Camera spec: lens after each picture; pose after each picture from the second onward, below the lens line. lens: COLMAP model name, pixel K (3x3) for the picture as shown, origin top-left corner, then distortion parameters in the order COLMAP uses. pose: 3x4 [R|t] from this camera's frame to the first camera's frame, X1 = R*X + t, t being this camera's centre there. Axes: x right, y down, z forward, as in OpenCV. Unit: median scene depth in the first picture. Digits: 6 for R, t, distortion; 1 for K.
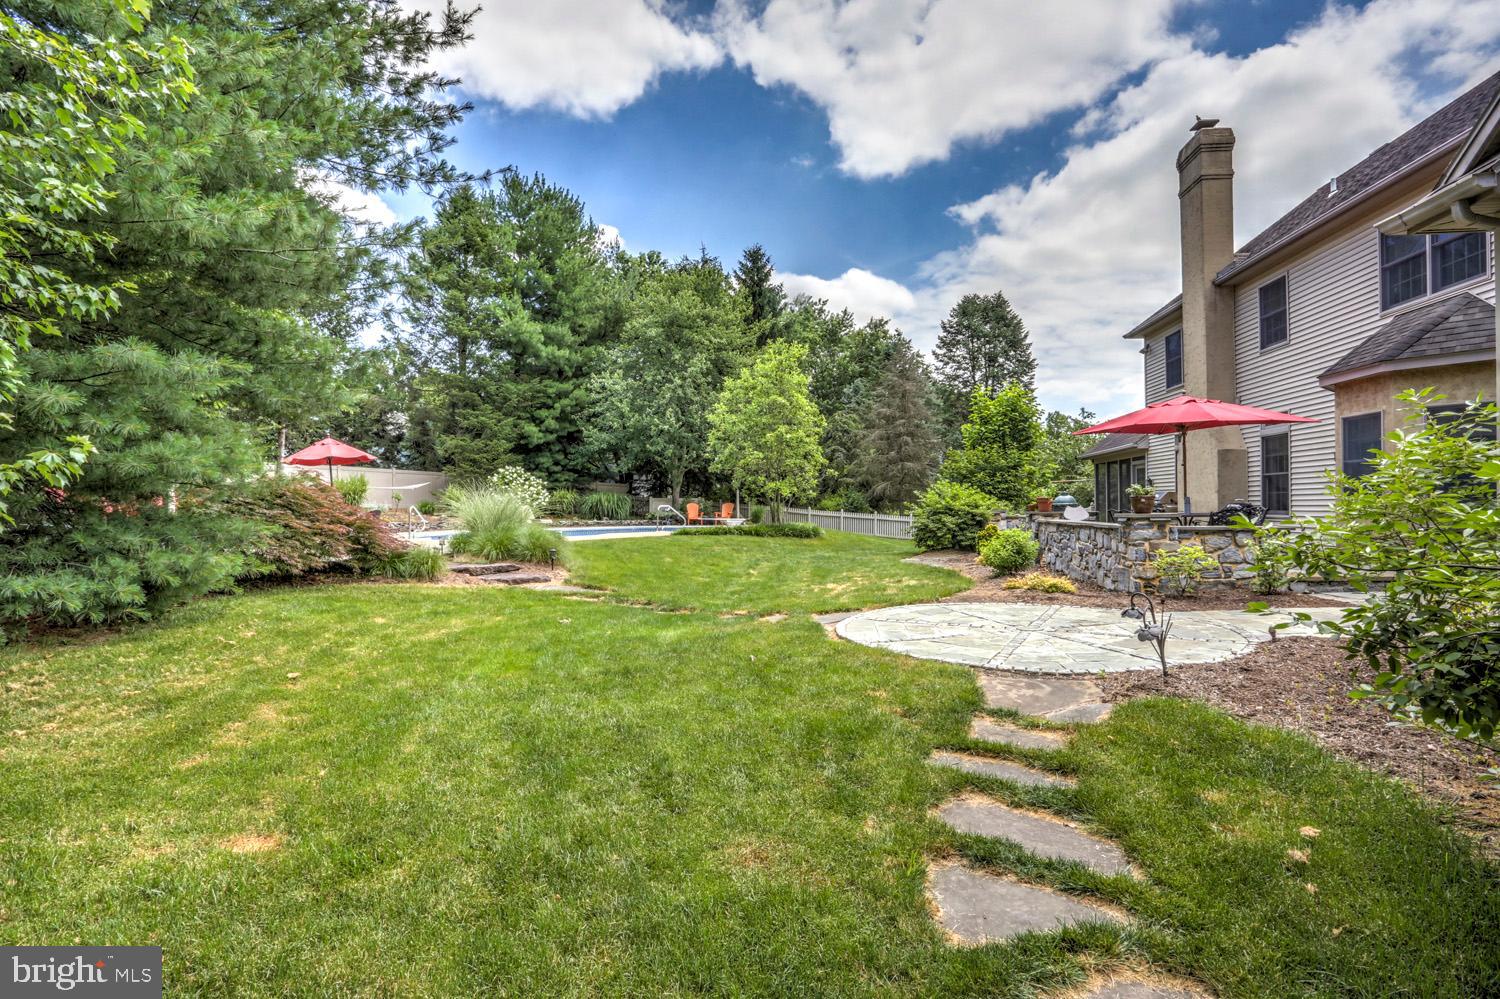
lens RADIAL K [[728.2, 0, 747.1], [0, 728.2, 501.6], [0, 0, 1]] dist [-0.074503, 0.032981]
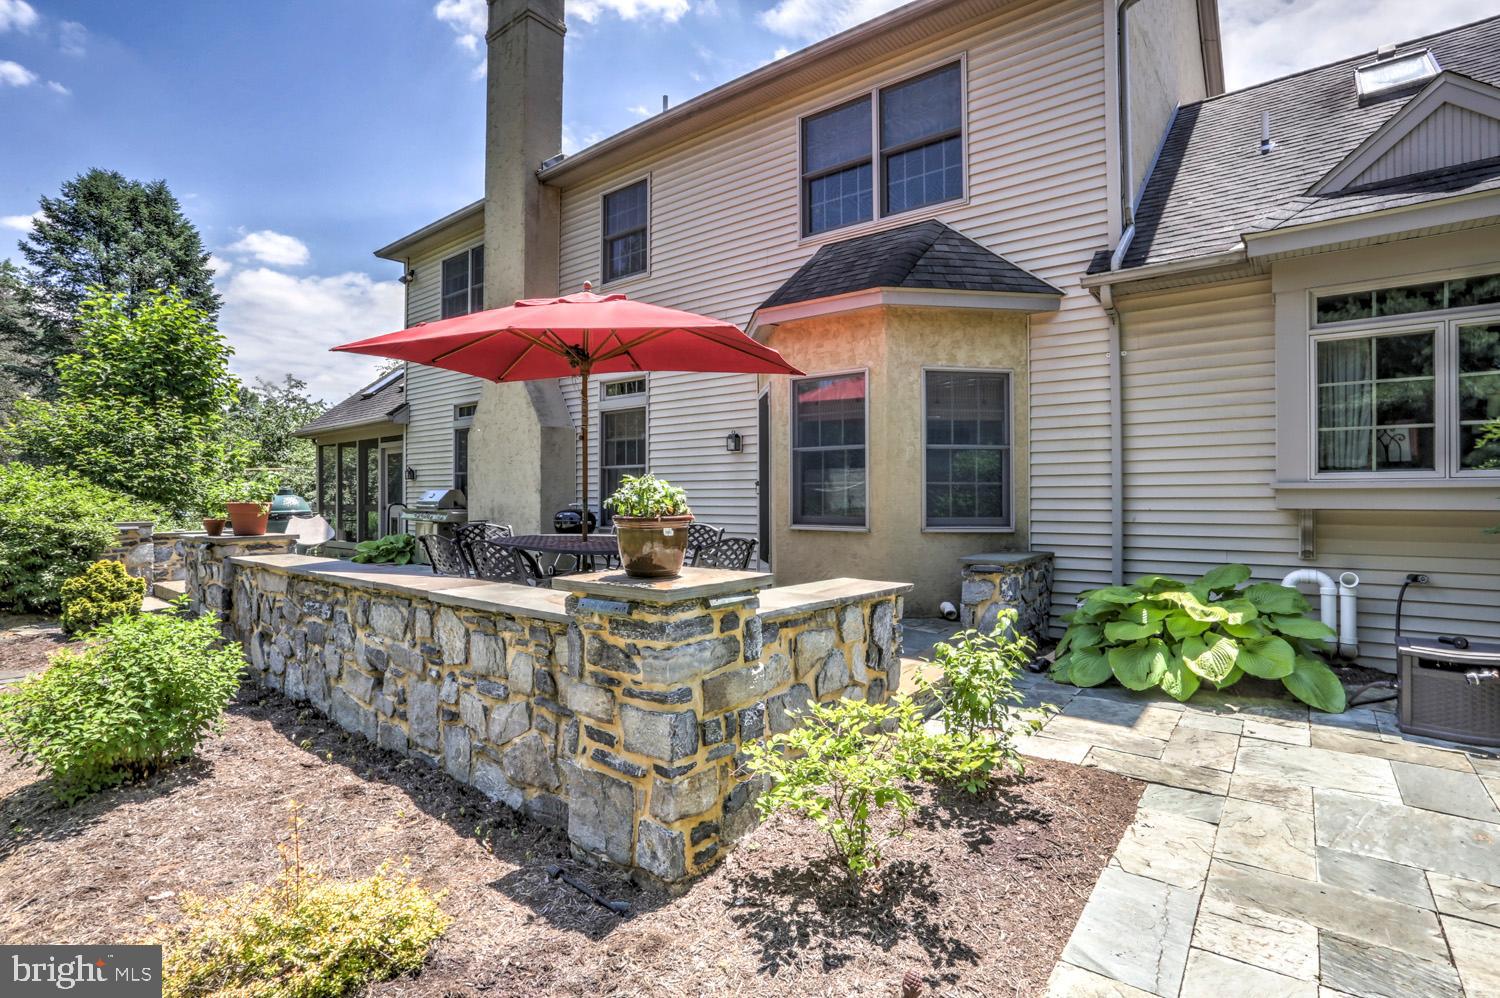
lens RADIAL K [[730.8, 0, 743.5], [0, 730.8, 497.7], [0, 0, 1]] dist [-0.070151, 0.029032]
pose [[0.520893, 0.002426, 0.853618, 0.158858], [-0.006149, 0.999981, 0.000910, -0.008051], [-0.853600, -0.005723, 0.520898, 0.406762]]
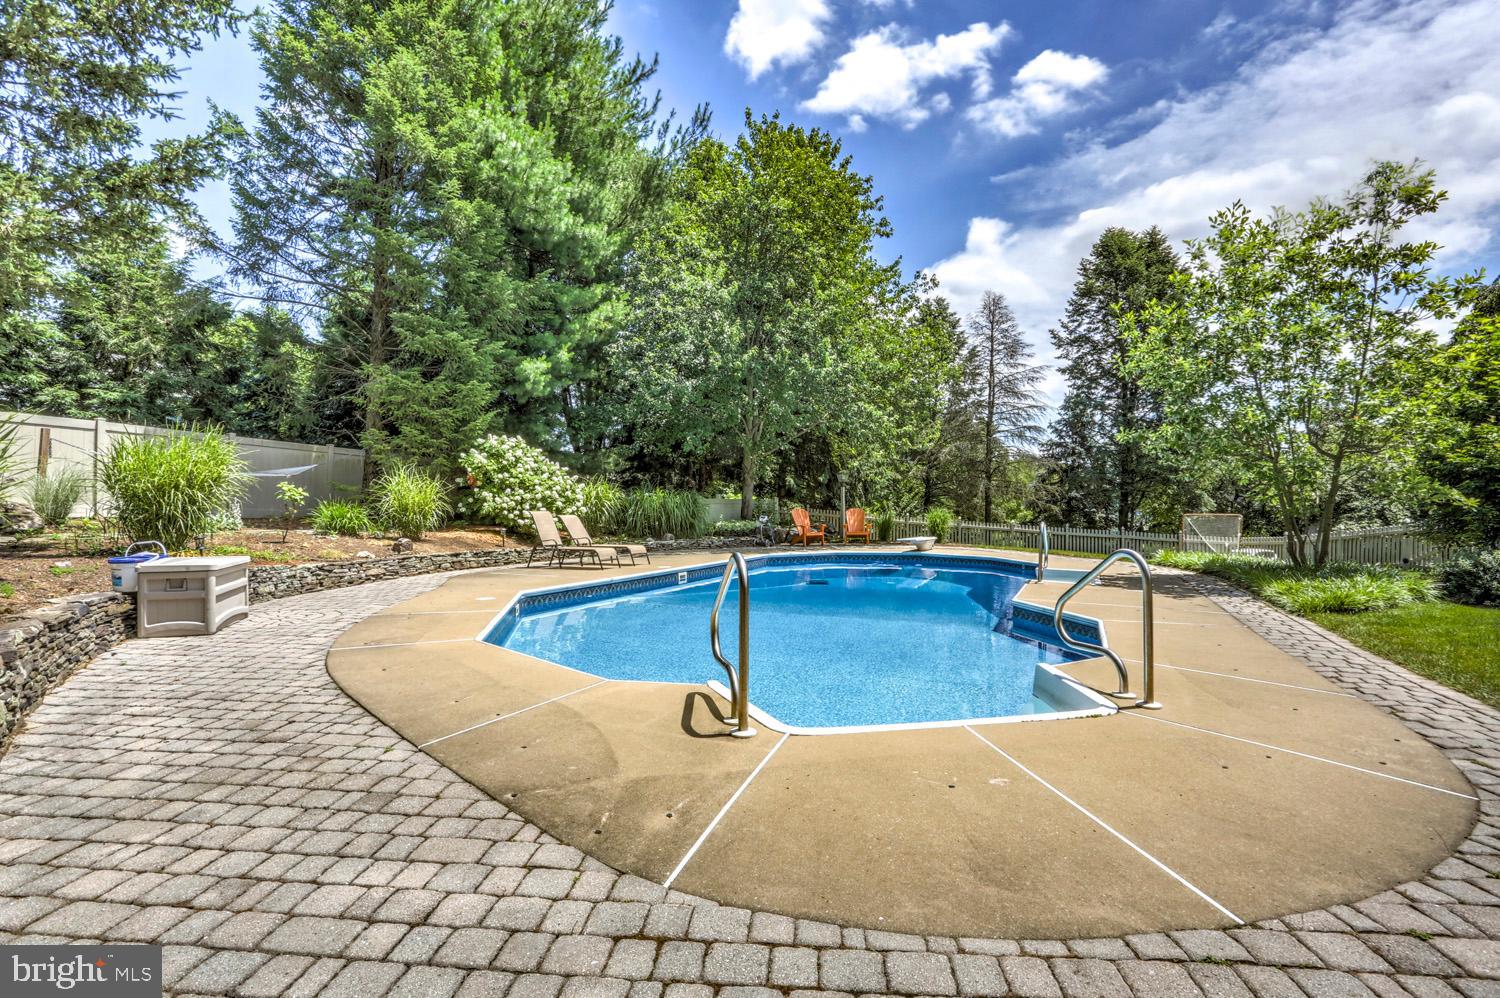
lens RADIAL K [[735.5, 0, 769.1], [0, 735.5, 496.7], [0, 0, 1]] dist [-0.021328, 0.011249]
pose [[0.958762, 0.009686, 0.284046, -0.505156], [-0.008831, 0.999952, -0.004288, -0.007991], [-0.284074, 0.001602, 0.958801, 0.770215]]
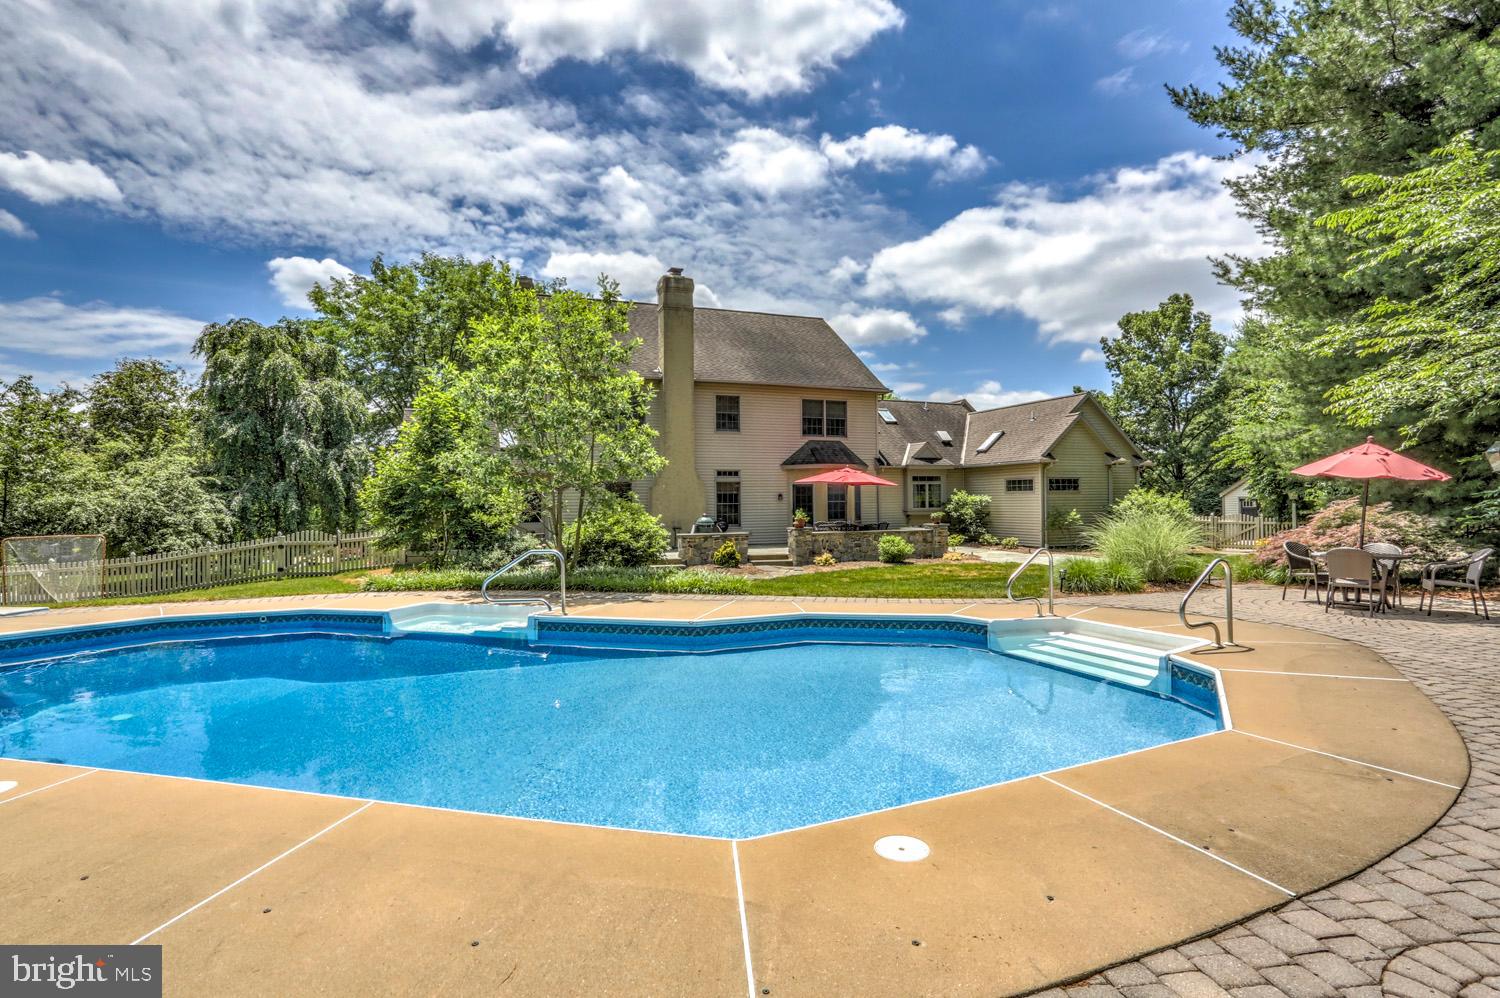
lens RADIAL K [[767.8, 0, 750.0], [0, 767.8, 499.0], [0, 0, 1]] dist [-0.050603, 0.033184]
pose [[-0.477967, 0.012671, 0.878286, -0.748728], [0.006665, 0.999919, -0.010799, -0.022950], [-0.878352, 0.000692, -0.478013, 1.432908]]
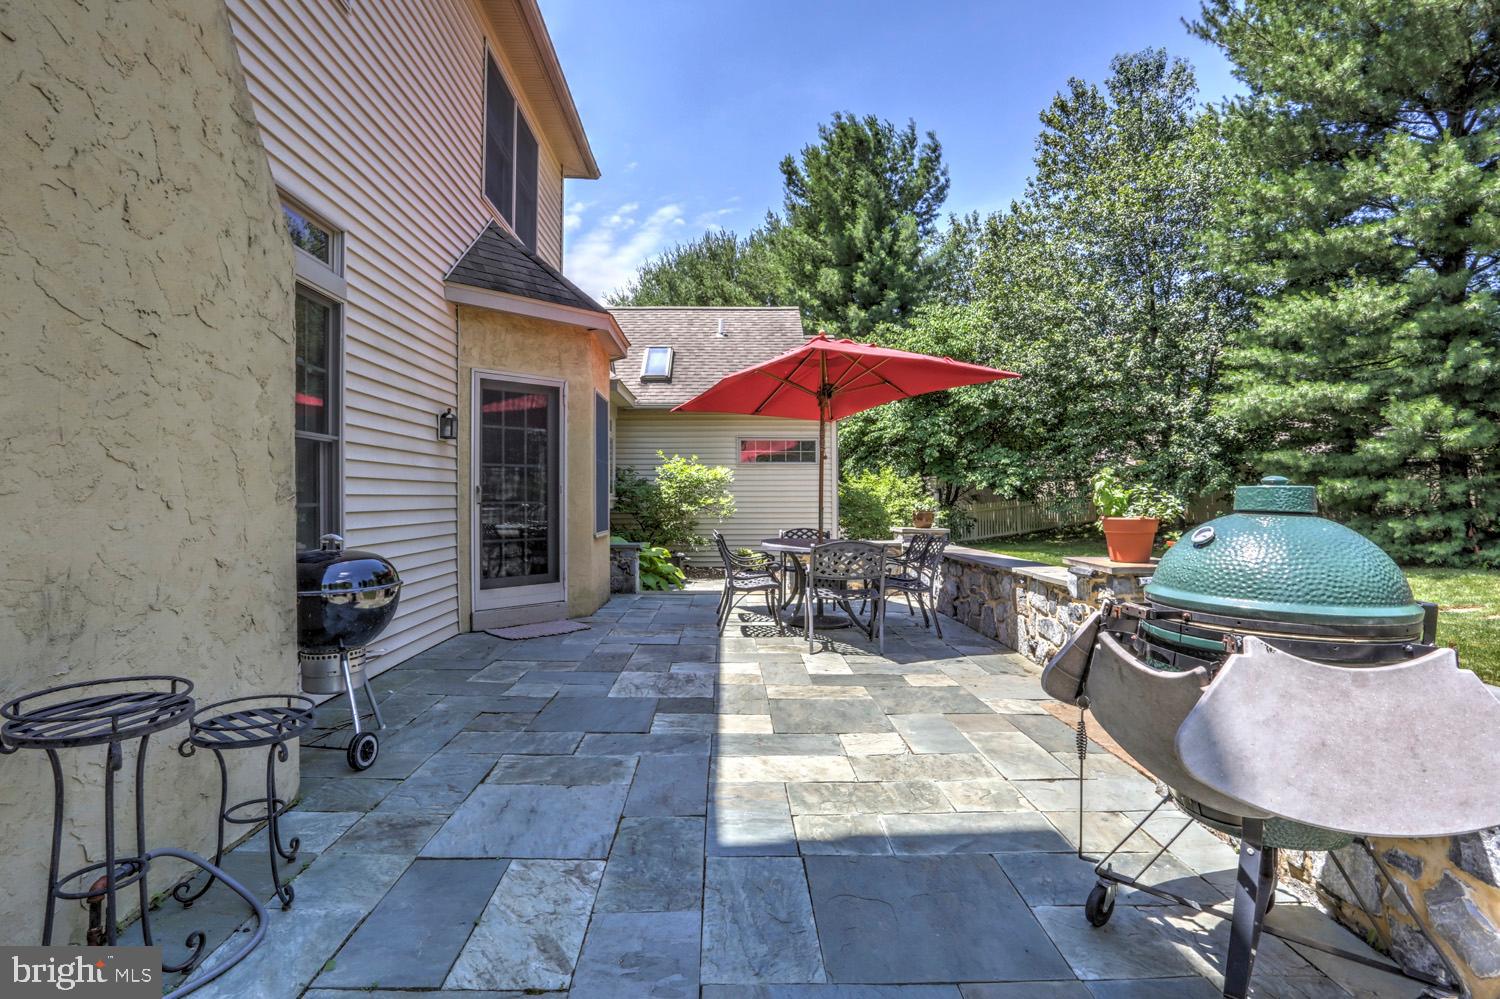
lens RADIAL K [[735.8, 0, 736.2], [0, 735.8, 497.5], [0, 0, 1]] dist [-0.079430, 0.035100]
pose [[-0.989460, 0.003923, -0.144756, 0.479394], [0.004925, 0.999966, -0.006564, -0.008945], [0.144726, -0.007207, -0.989446, 0.979298]]
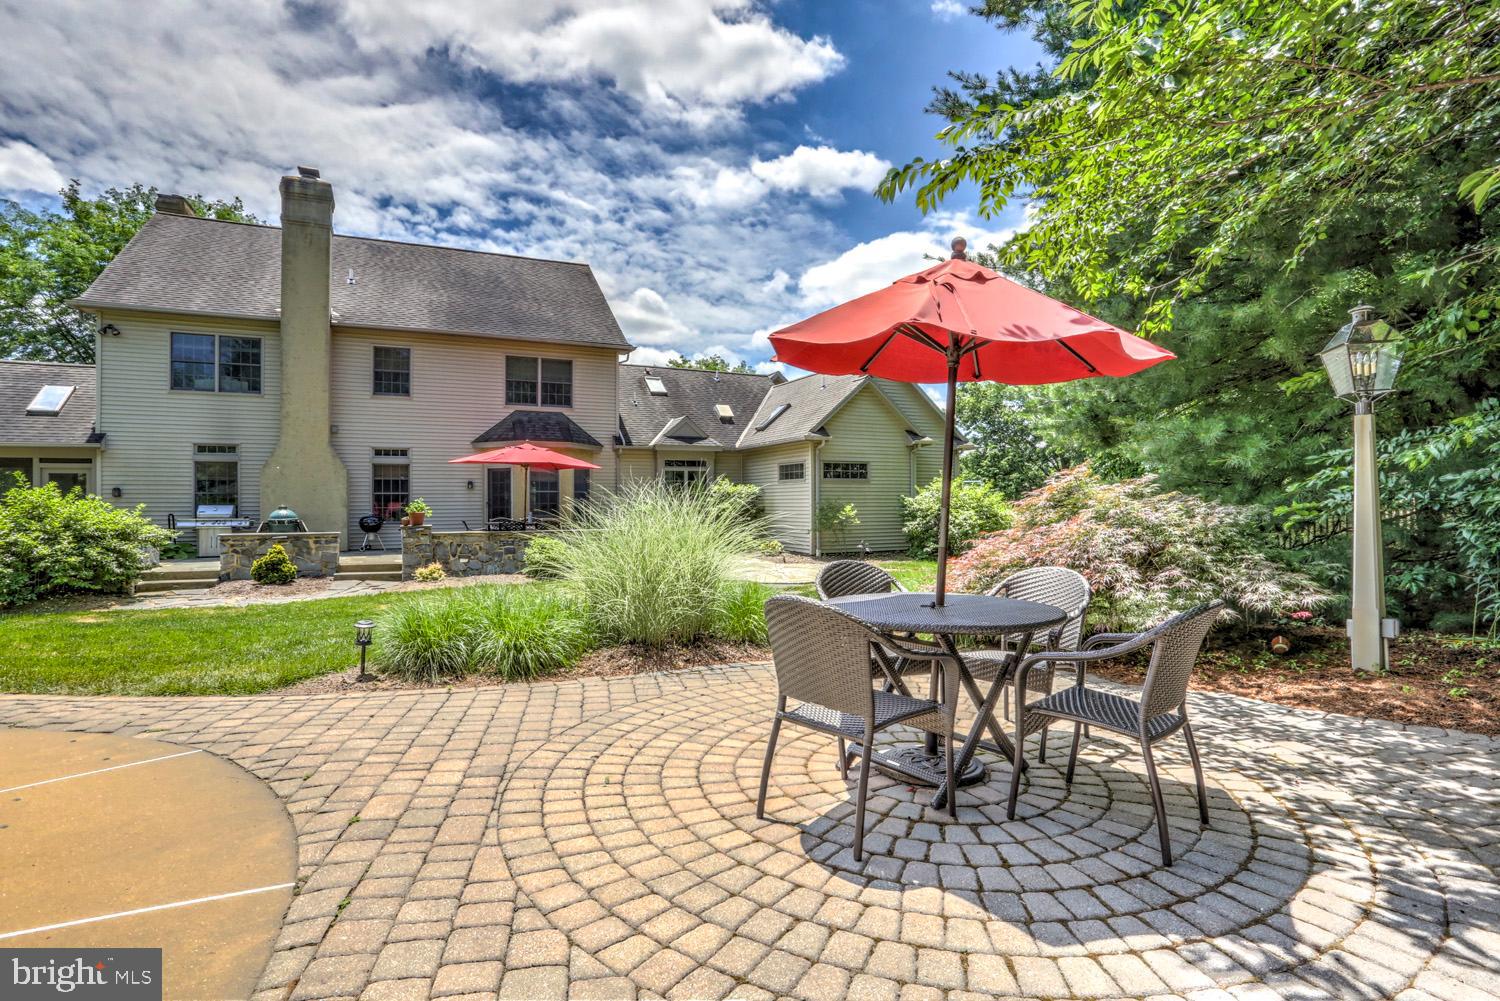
lens RADIAL K [[728.2, 0, 747.1], [0, 728.2, 502.6], [0, 0, 1]] dist [-0.074503, 0.032981]
pose [[-0.537534, 0.006948, 0.843214, -0.560904], [0.001930, 0.999974, -0.007010, -0.008640], [-0.843240, -0.002140, -0.537533, 0.882616]]
